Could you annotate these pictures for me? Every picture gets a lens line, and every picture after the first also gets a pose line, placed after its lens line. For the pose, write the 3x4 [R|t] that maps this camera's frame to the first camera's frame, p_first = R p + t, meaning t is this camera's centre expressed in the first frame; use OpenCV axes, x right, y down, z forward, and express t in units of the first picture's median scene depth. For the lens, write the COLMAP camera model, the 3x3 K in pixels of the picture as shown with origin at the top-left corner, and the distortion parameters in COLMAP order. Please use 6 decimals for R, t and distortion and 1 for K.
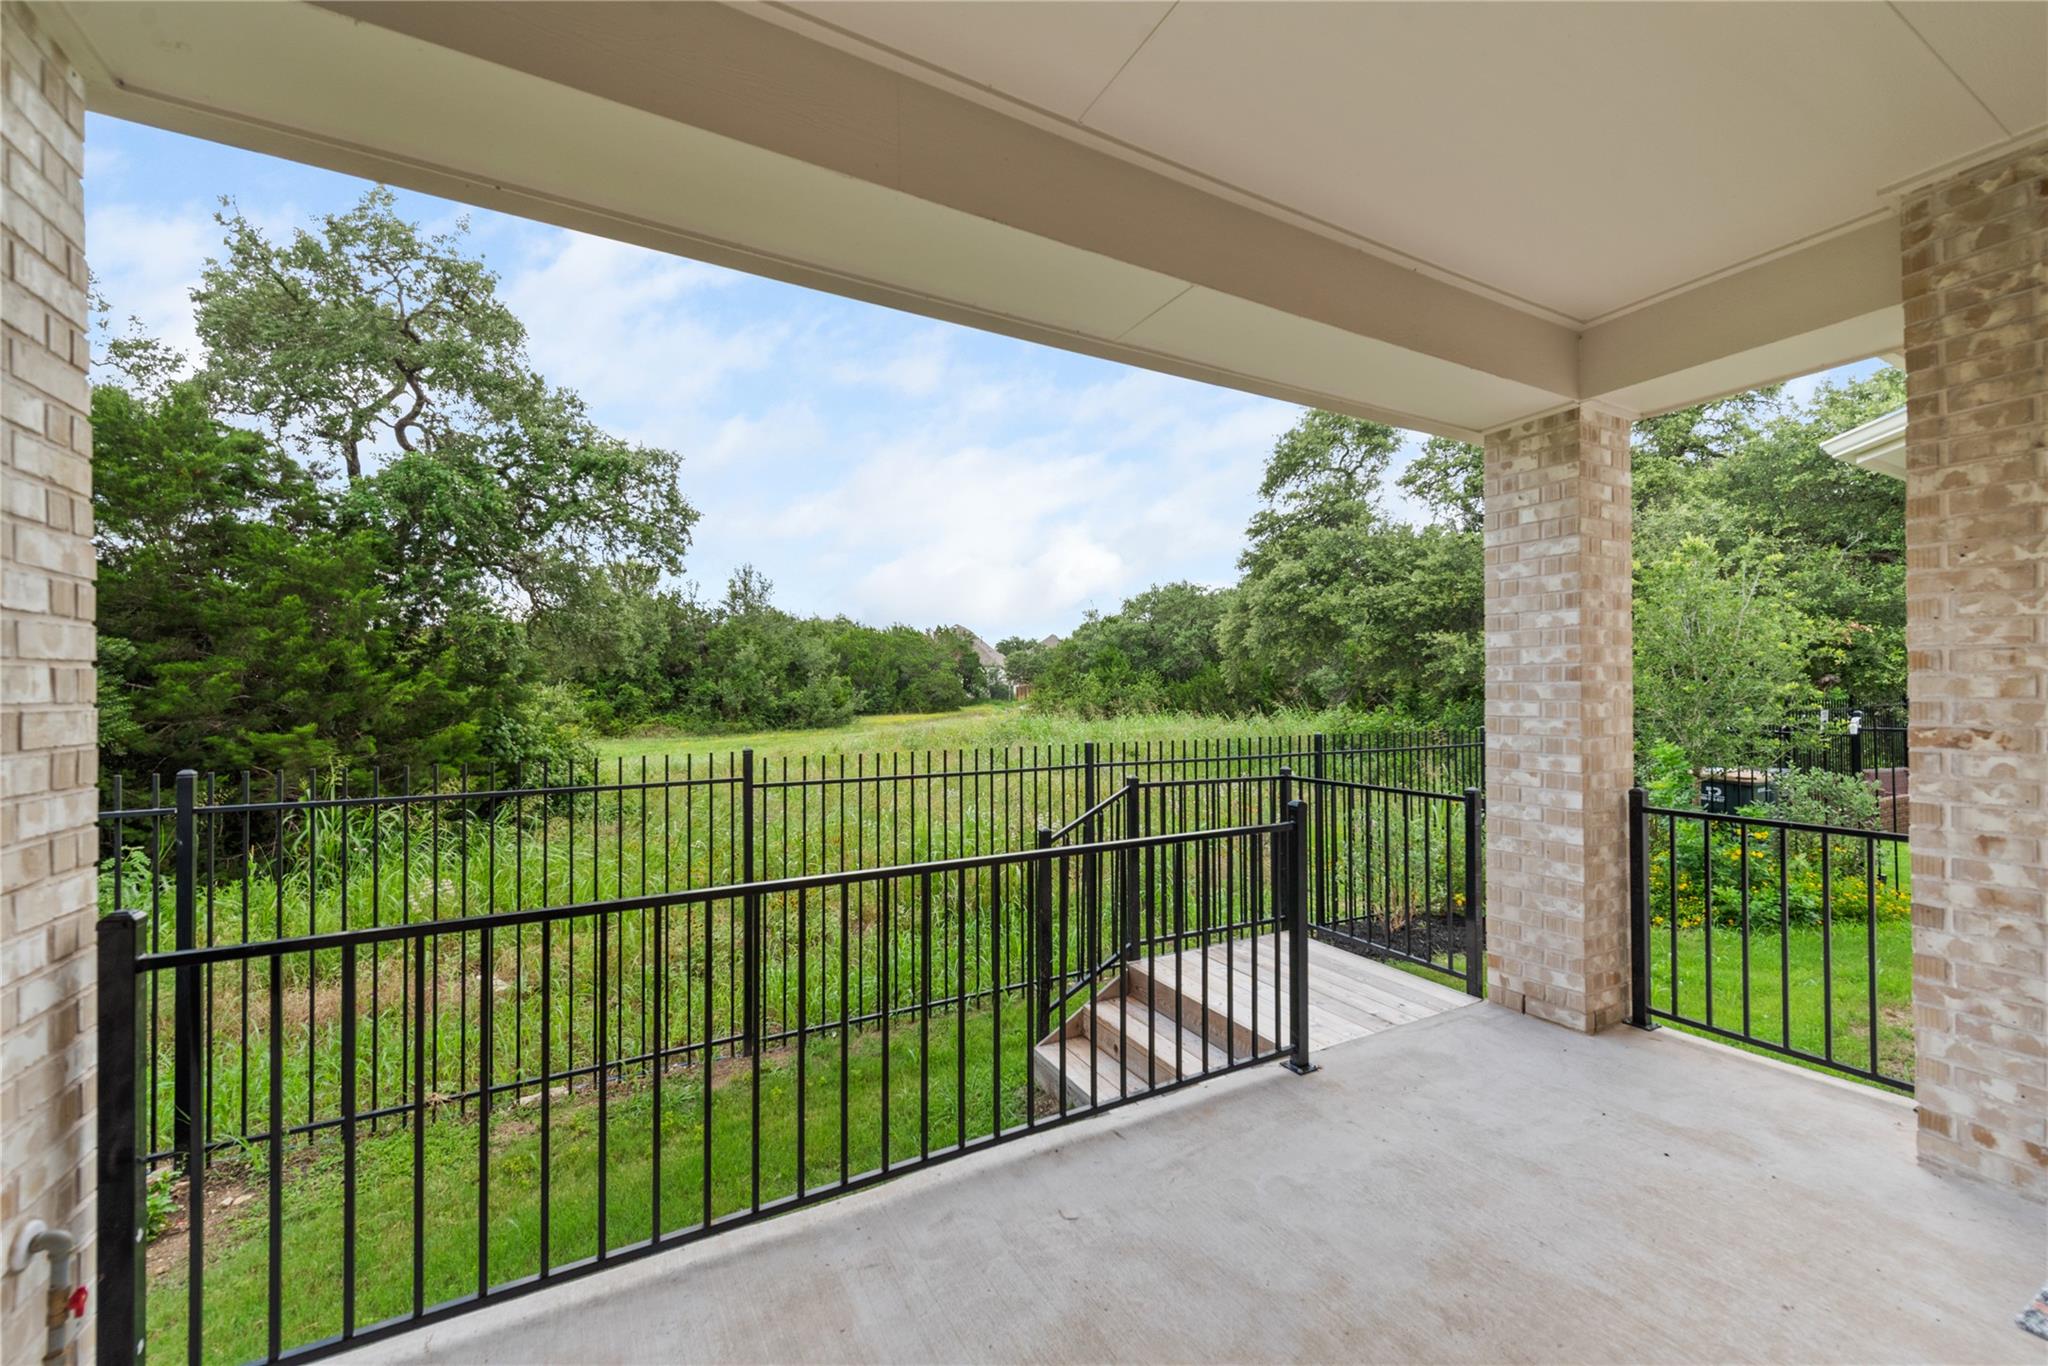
lens RADIAL K [[794.4, 0, 1024.0], [0, 794.4, 683.0], [0, 0, 1]] dist [0.015487, -0.007878]
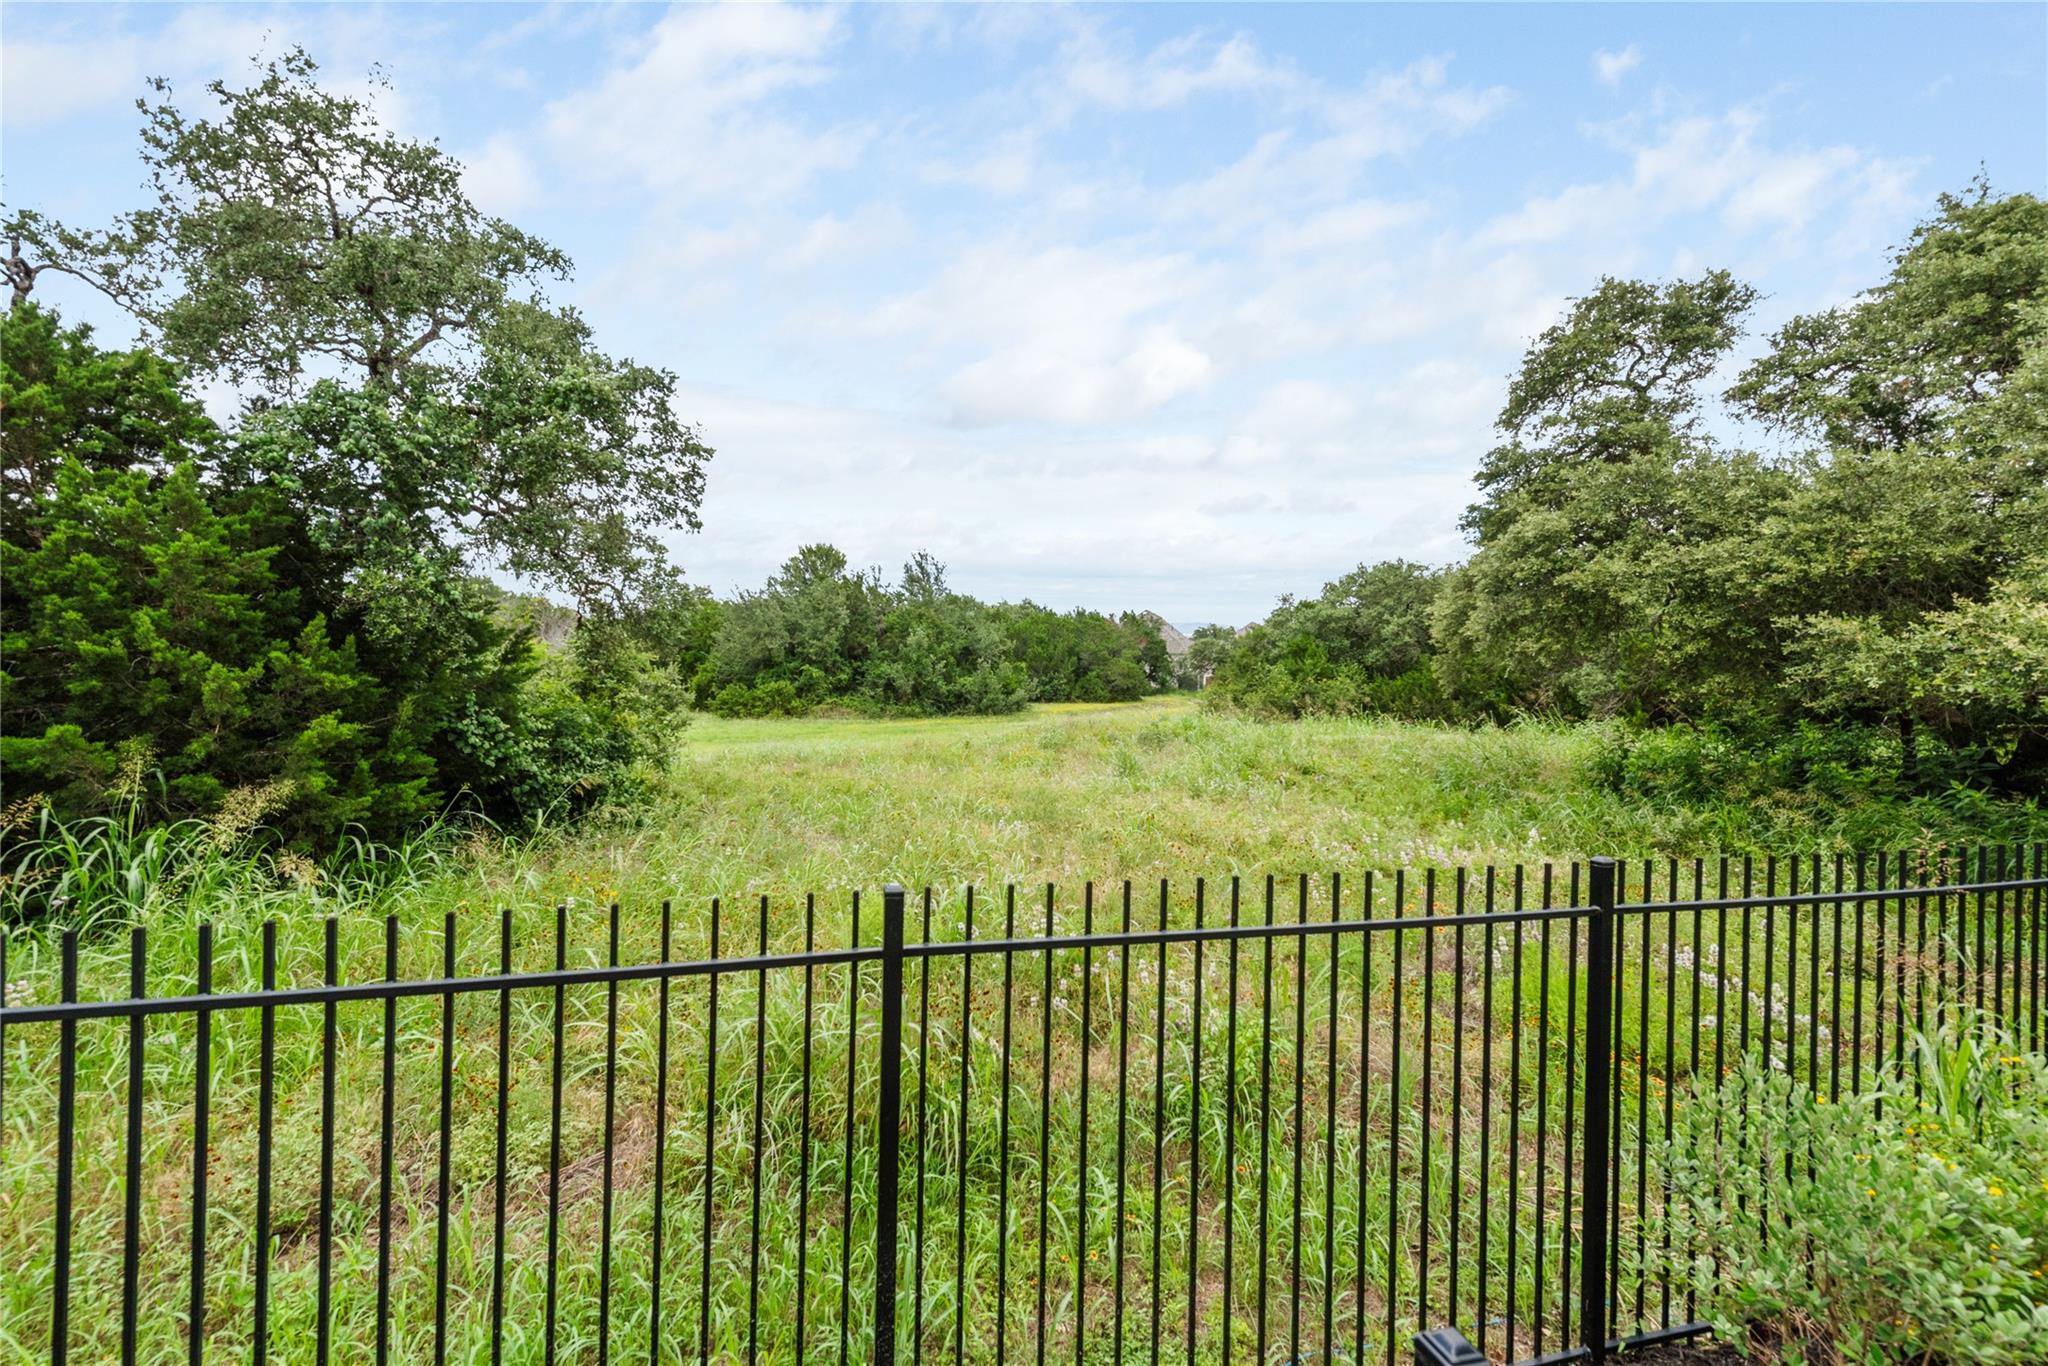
lens RADIAL K [[794.4, 0, 1024.0], [0, 794.4, 683.0], [0, 0, 1]] dist [0.015487, -0.007878]
pose [[0.969143, 0.027714, -0.244936, 0.058011], [-0.023618, 0.999528, 0.019646, -0.007103], [0.245365, -0.013255, 0.969340, 0.172691]]
